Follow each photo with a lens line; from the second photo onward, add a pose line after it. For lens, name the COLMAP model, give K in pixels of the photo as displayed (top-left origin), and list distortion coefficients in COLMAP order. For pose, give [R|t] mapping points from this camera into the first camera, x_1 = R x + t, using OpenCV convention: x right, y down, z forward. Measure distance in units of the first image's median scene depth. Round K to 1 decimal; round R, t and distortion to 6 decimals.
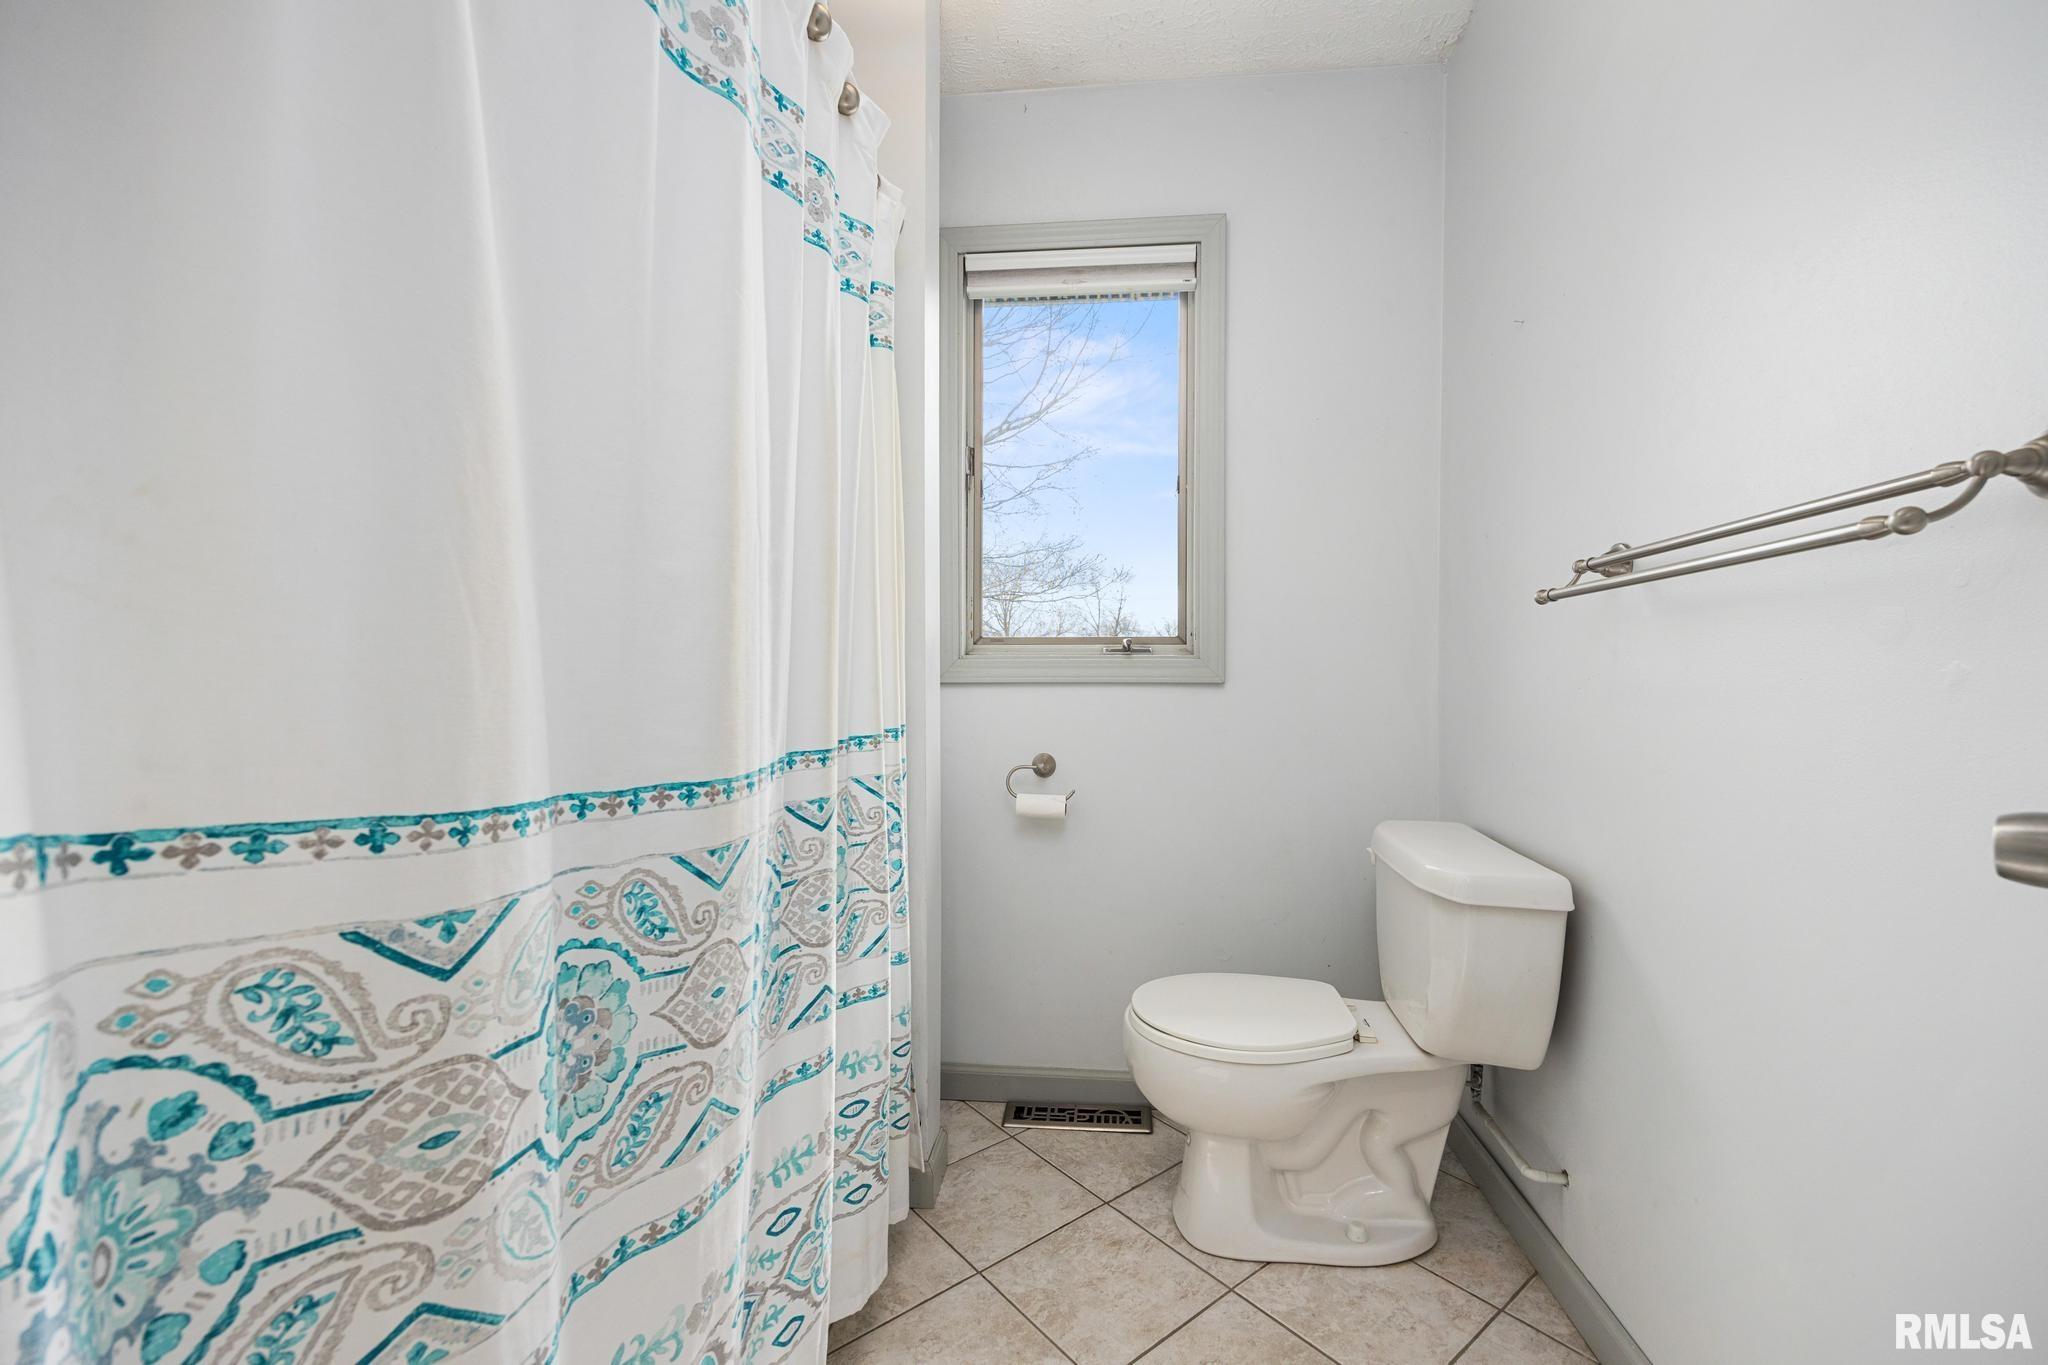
lens RADIAL K [[816.6, 0, 1036.5], [0, 816.6, 678.9], [0, 0, 1]] dist [-0.001640, -0.000240]
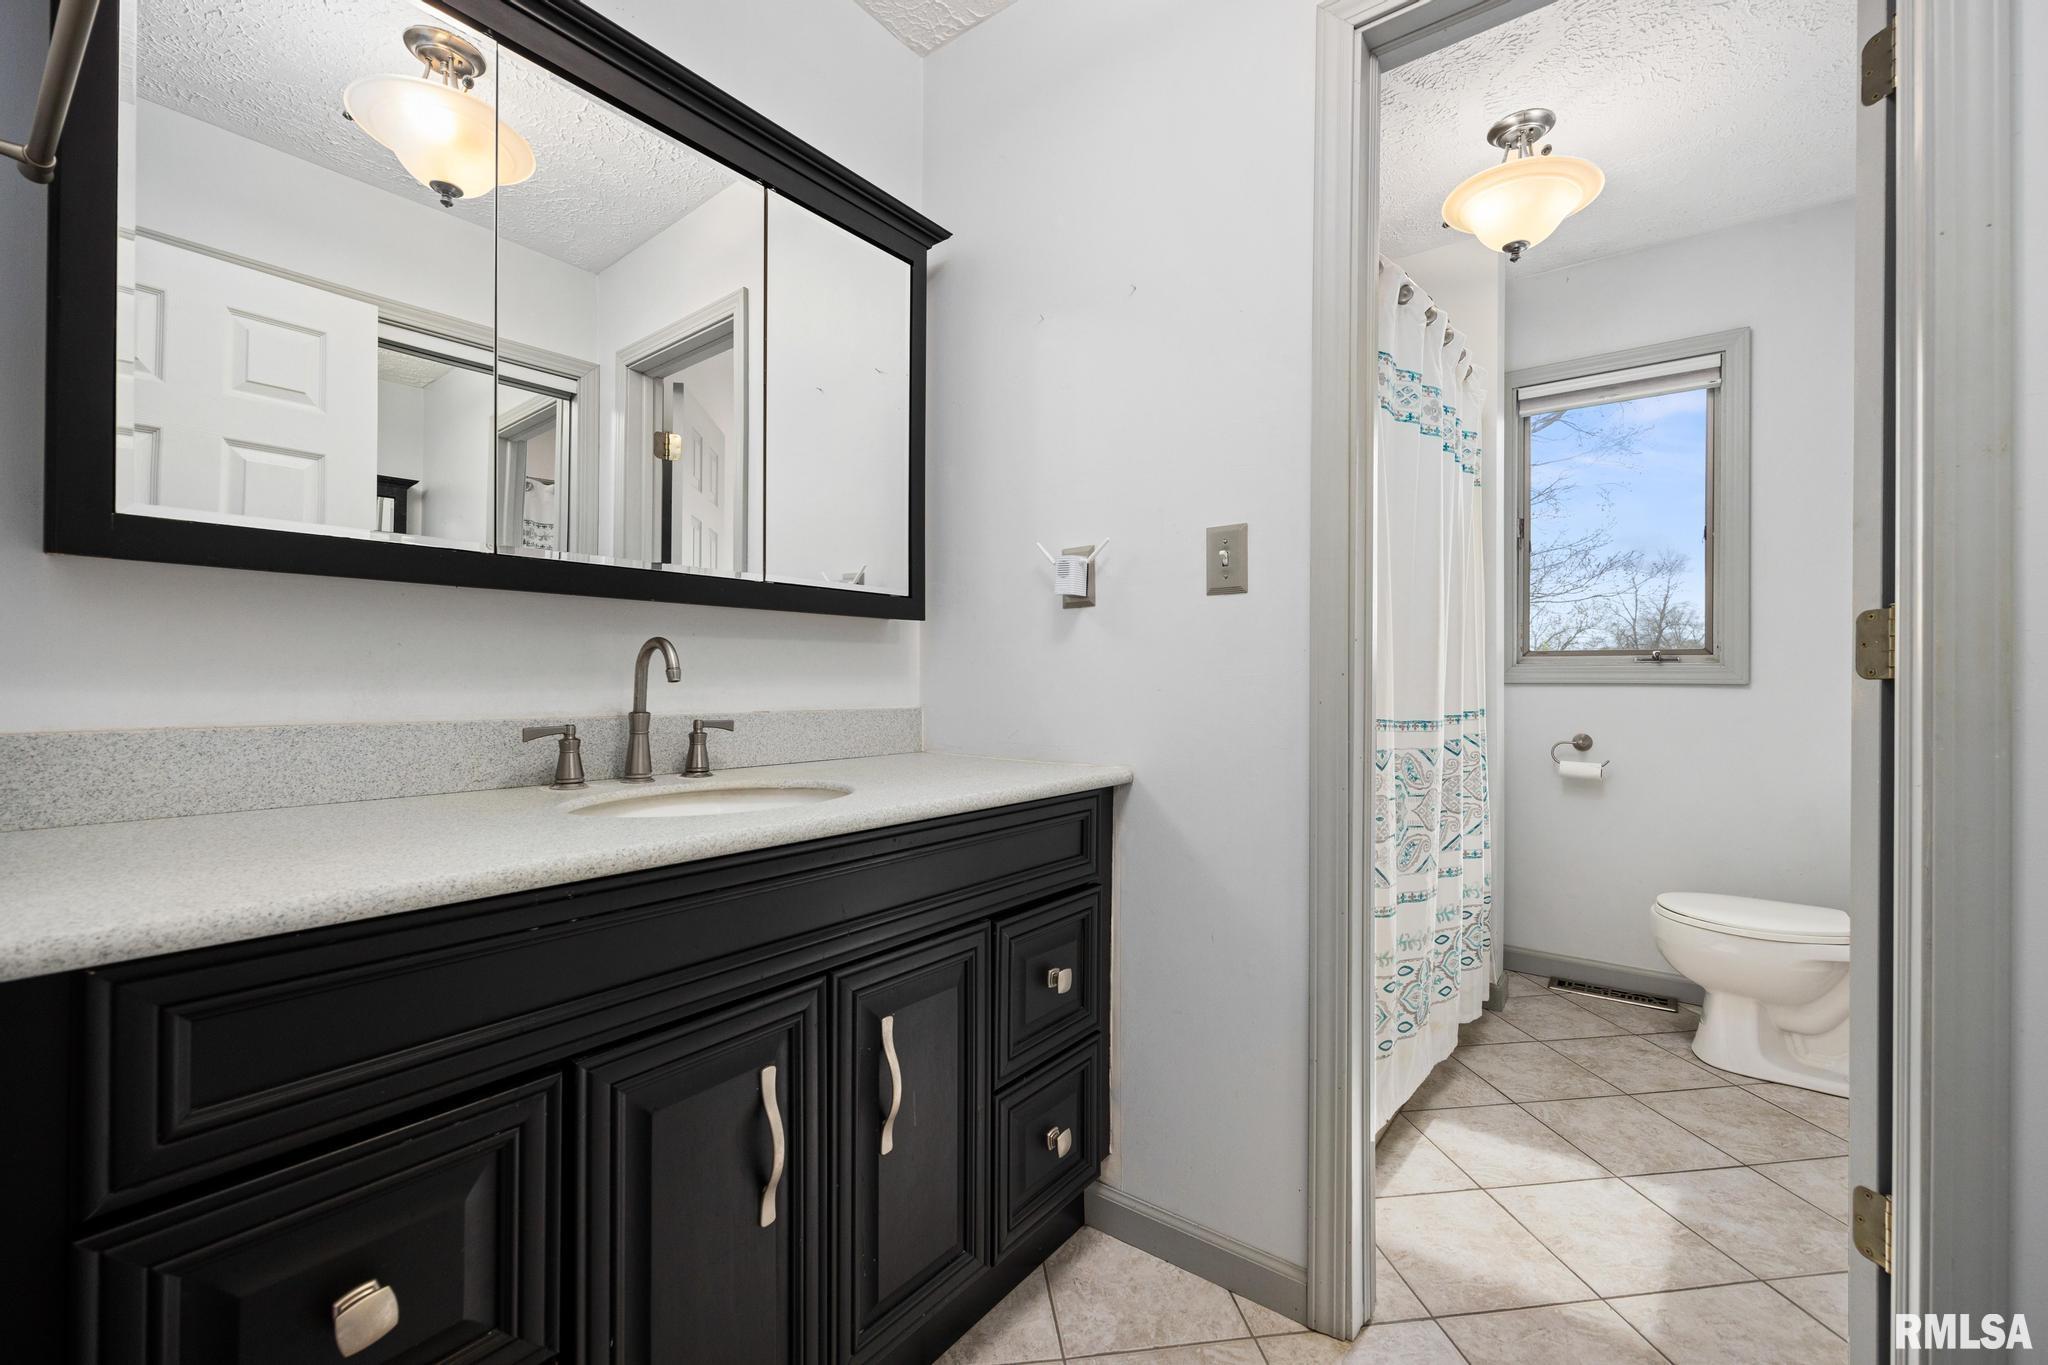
lens RADIAL K [[816.6, 0, 1036.5], [0, 816.6, 678.9], [0, 0, 1]] dist [-0.001640, -0.000240]
pose [[0.848182, 0.001882, -0.529702, -0.050731], [-0.003333, 0.999993, -0.001784, 0.003323], [0.529695, 0.003278, 0.848182, -0.786917]]
